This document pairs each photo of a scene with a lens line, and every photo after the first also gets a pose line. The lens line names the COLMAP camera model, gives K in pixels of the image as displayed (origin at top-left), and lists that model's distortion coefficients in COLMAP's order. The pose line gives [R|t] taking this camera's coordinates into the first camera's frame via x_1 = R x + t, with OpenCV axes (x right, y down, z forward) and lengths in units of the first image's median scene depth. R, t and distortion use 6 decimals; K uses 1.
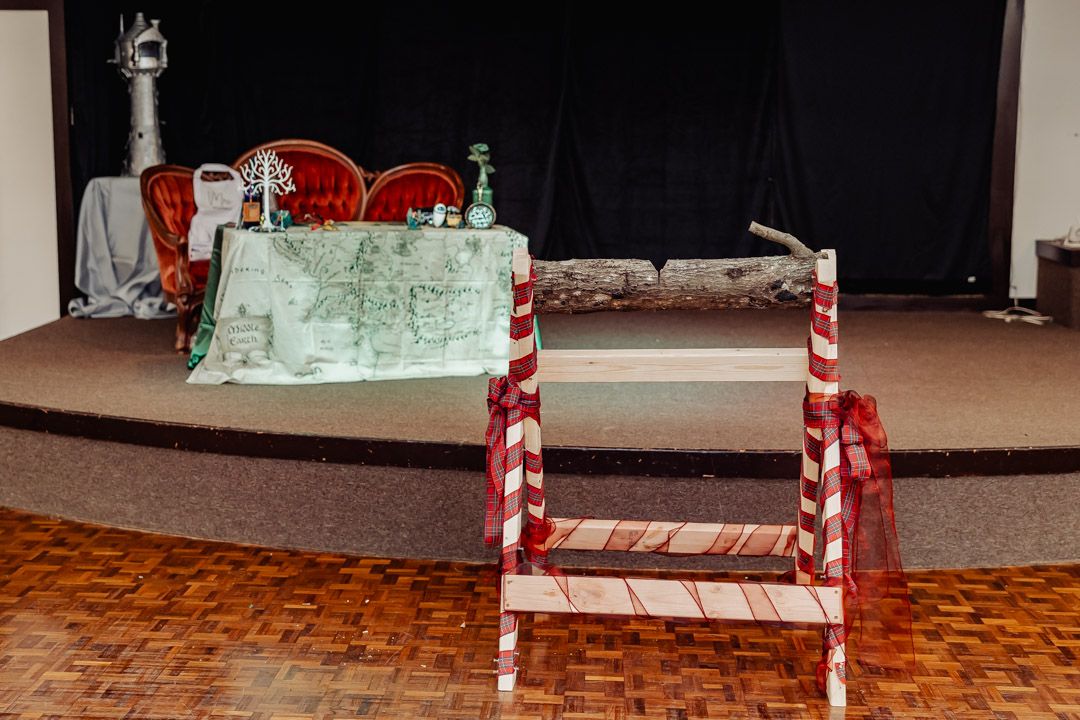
lens RADIAL K [[1283.5, 0, 540.9], [0, 1283.5, 358.5], [0, 0, 1]] dist [0.016842, 0.000000]
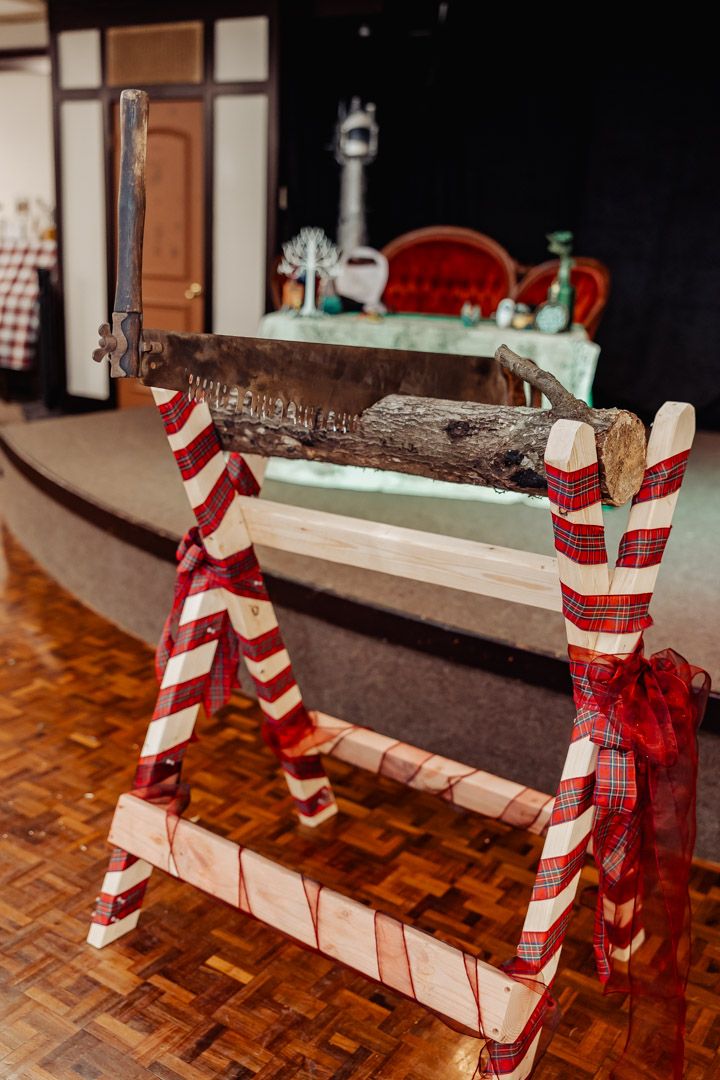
lens RADIAL K [[1060.8, 0, 359.4], [0, 1060.8, 536.2], [0, 0, 1]] dist [0.024600, 0.000000]
pose [[0.858651, 0.169327, -0.483784, 0.222327], [-0.120630, 0.984104, 0.130339, -0.046866], [0.498164, -0.053557, 0.865427, 0.328542]]
